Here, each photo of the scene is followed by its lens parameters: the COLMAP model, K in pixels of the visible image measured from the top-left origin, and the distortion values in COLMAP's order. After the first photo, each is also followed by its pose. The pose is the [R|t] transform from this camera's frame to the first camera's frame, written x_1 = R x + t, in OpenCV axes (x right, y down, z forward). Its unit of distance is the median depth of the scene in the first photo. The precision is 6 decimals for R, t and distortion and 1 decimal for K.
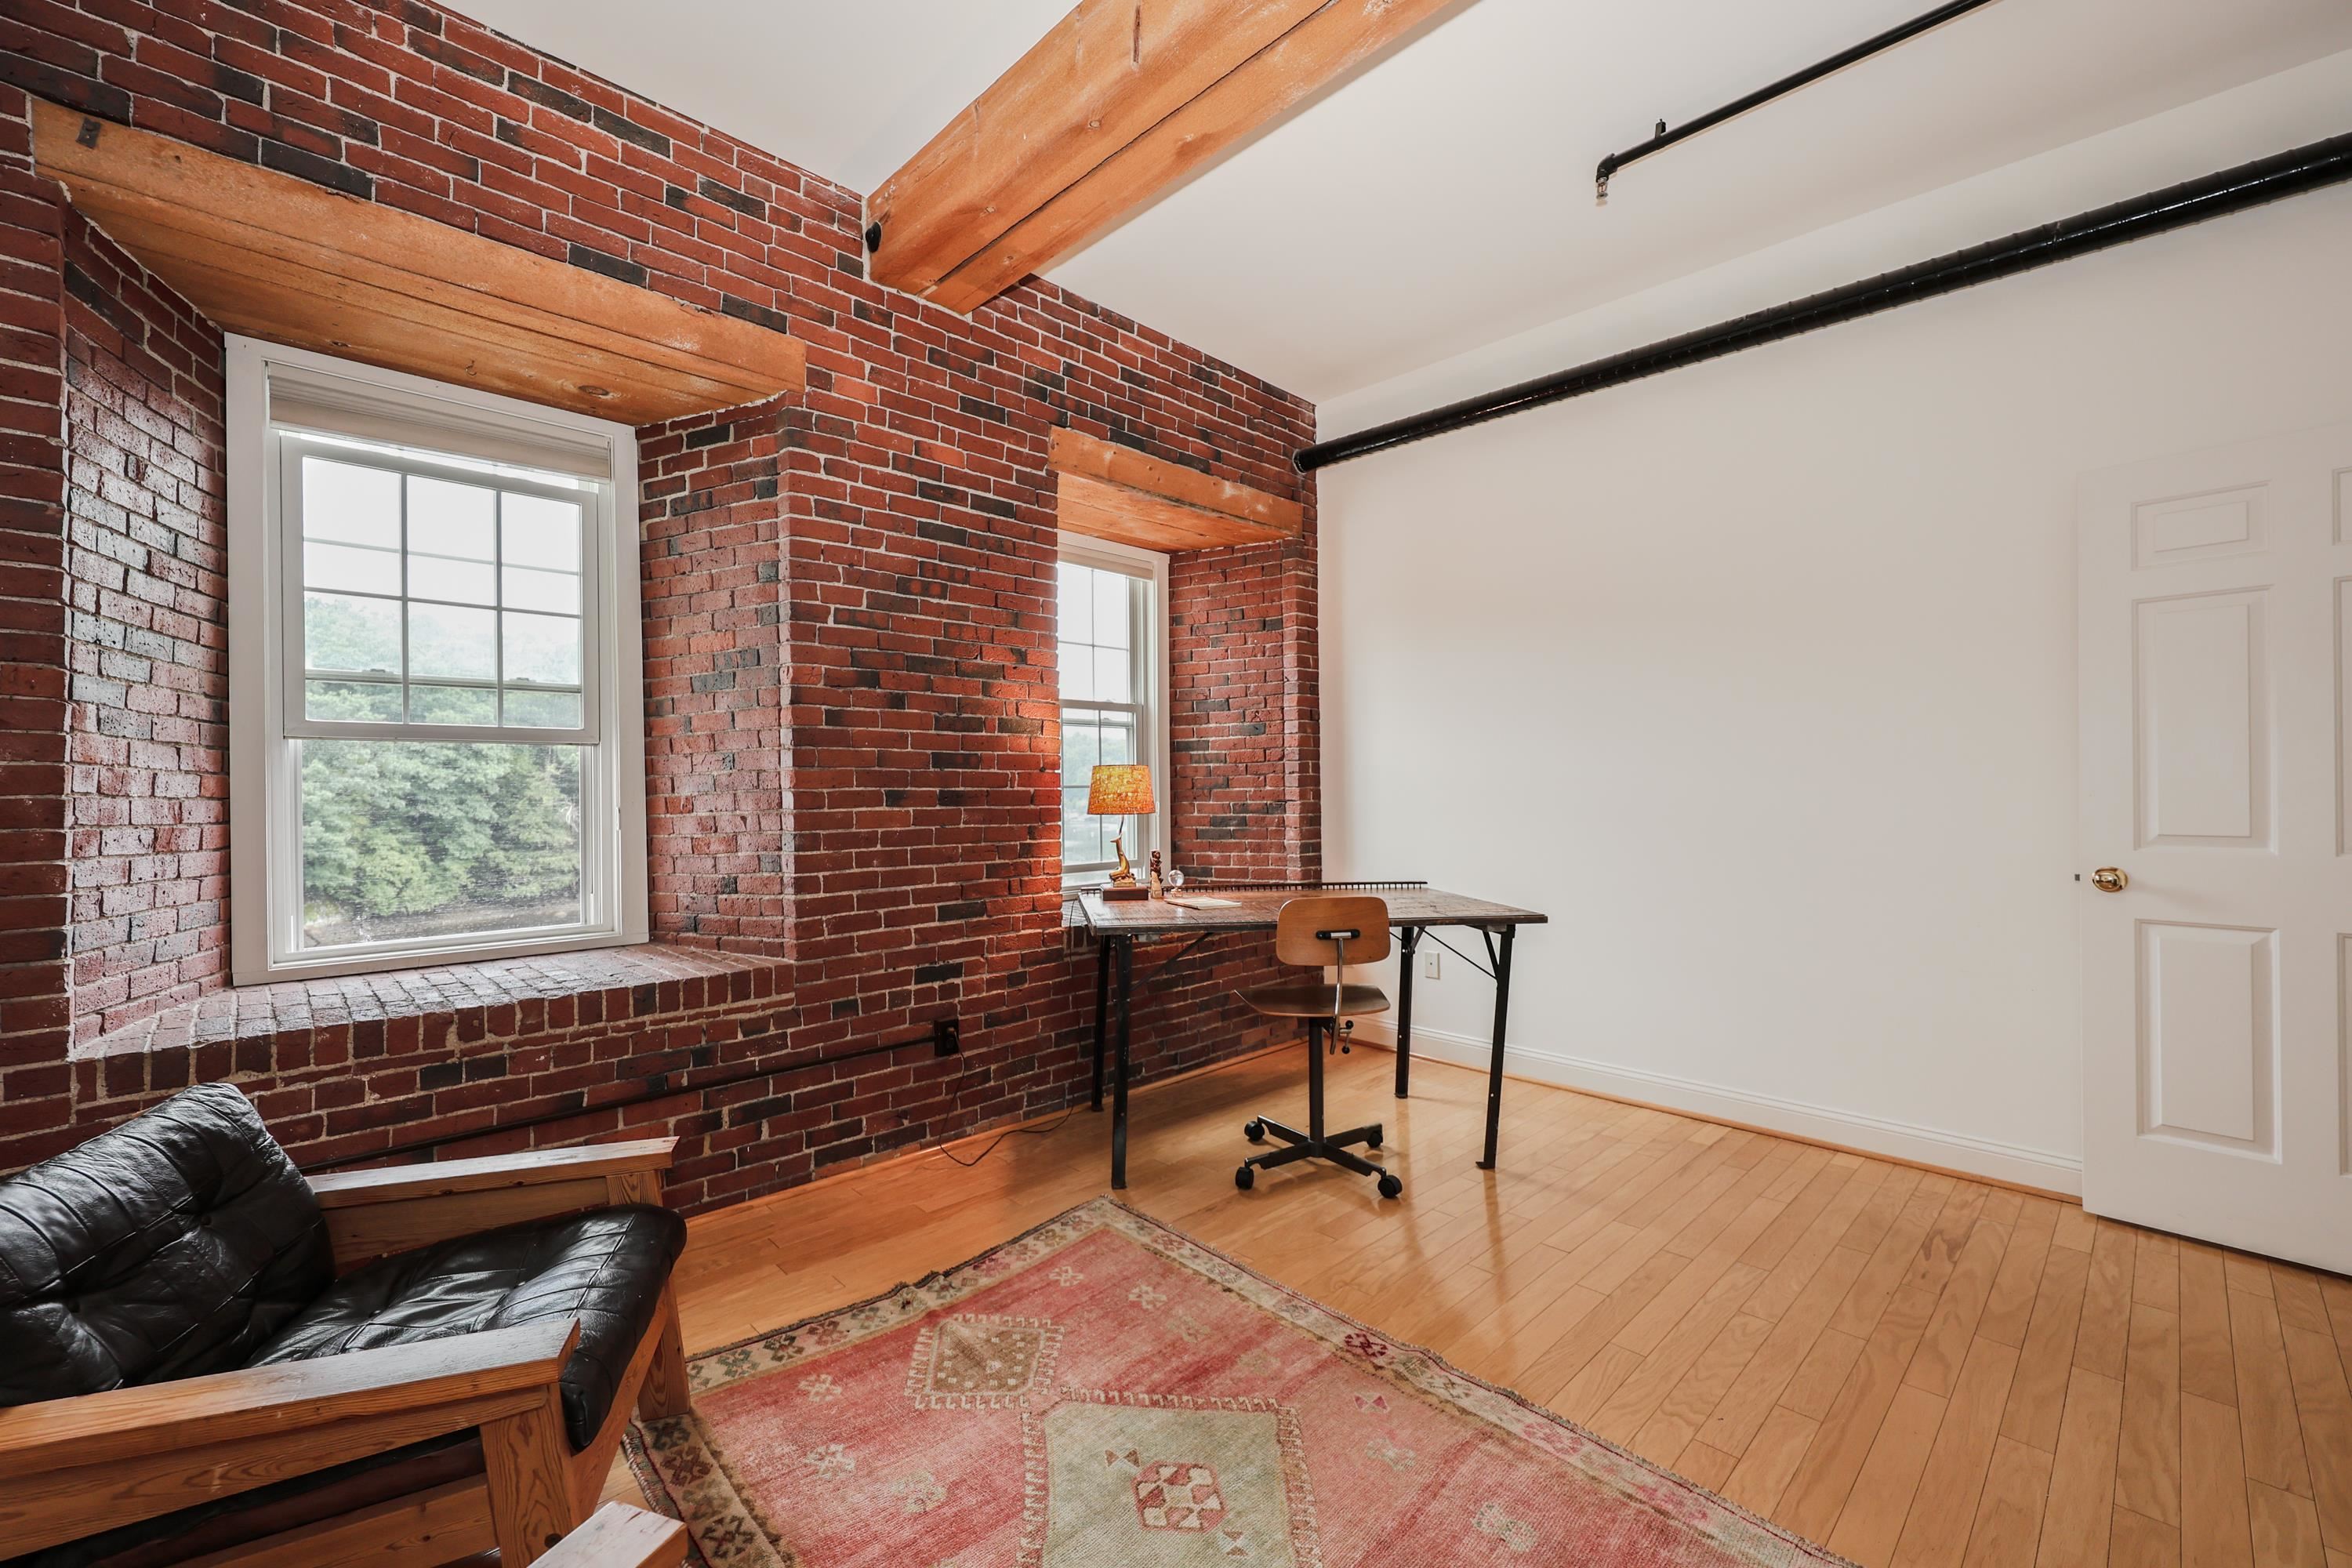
lens RADIAL K [[977.5, 0, 1169.5], [0, 977.5, 782.7], [0, 0, 1]] dist [0.004600, 0.000501]
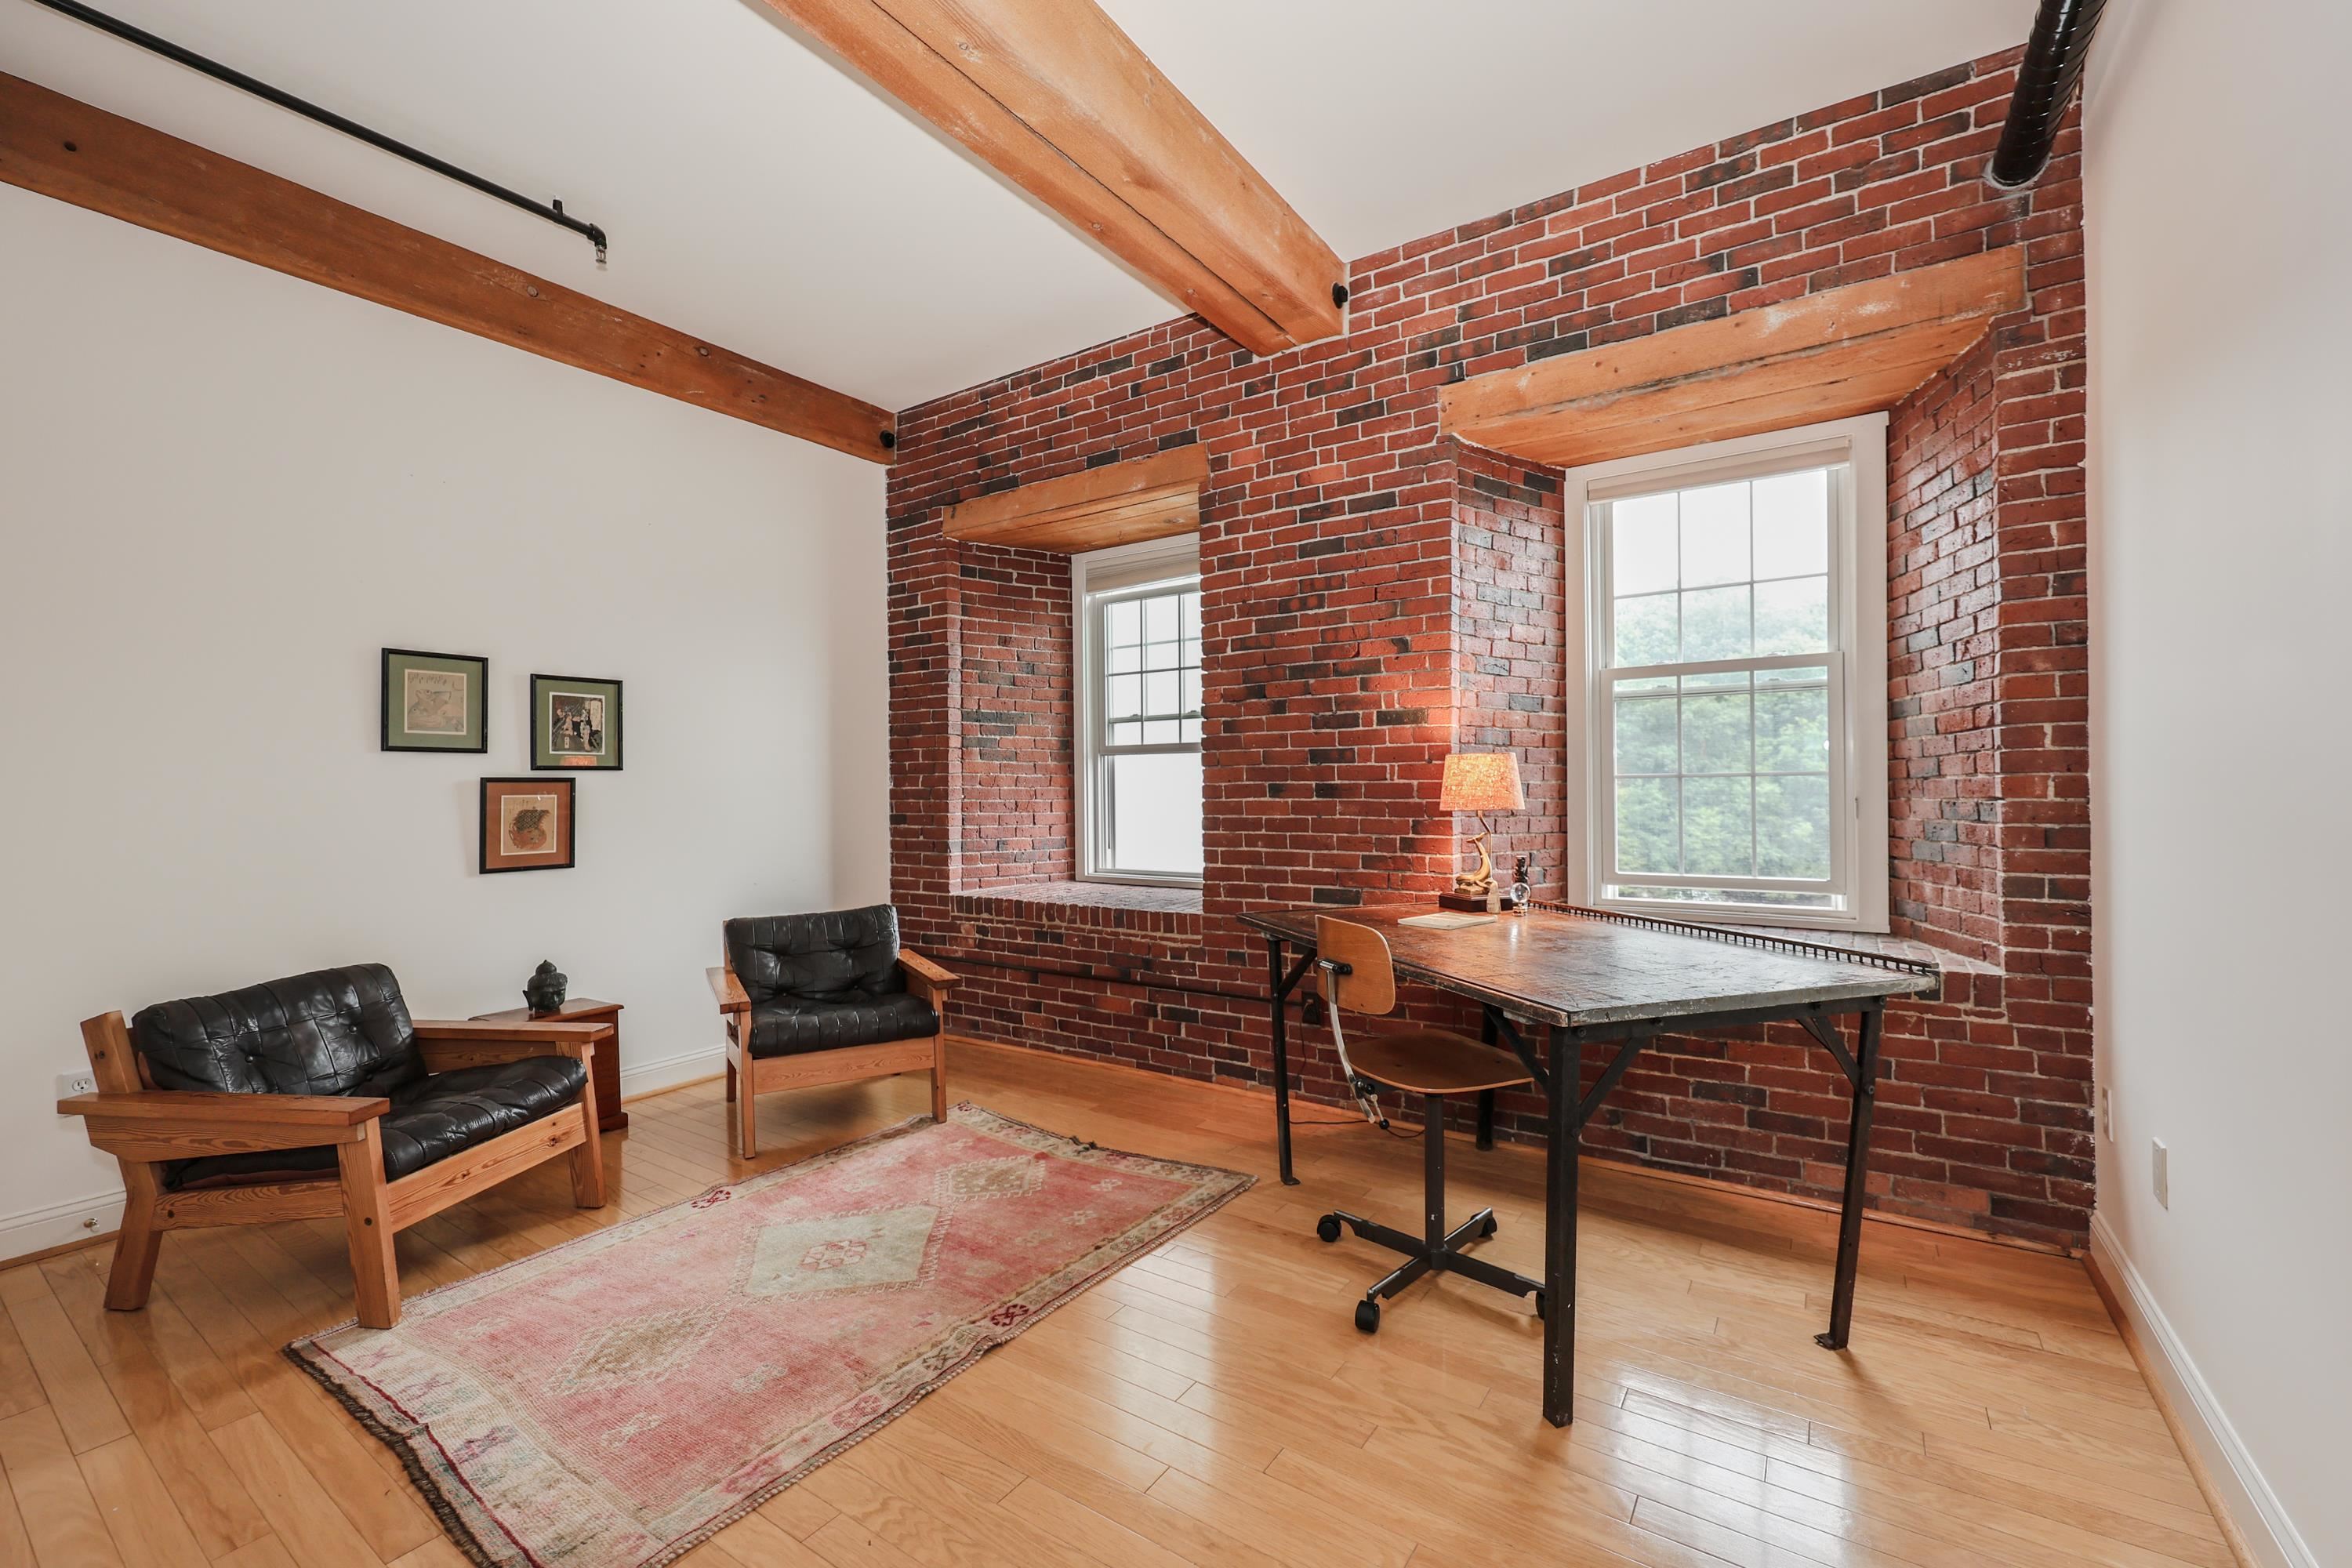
lens RADIAL K [[977.5, 0, 1173.0], [0, 977.5, 781.6], [0, 0, 1]] dist [0.004600, 0.000501]
pose [[0.196923, -0.000798, -0.980419, 0.833873], [0.013690, 0.999904, 0.001936, 0.001397], [0.980323, -0.013803, 0.196915, 0.641749]]
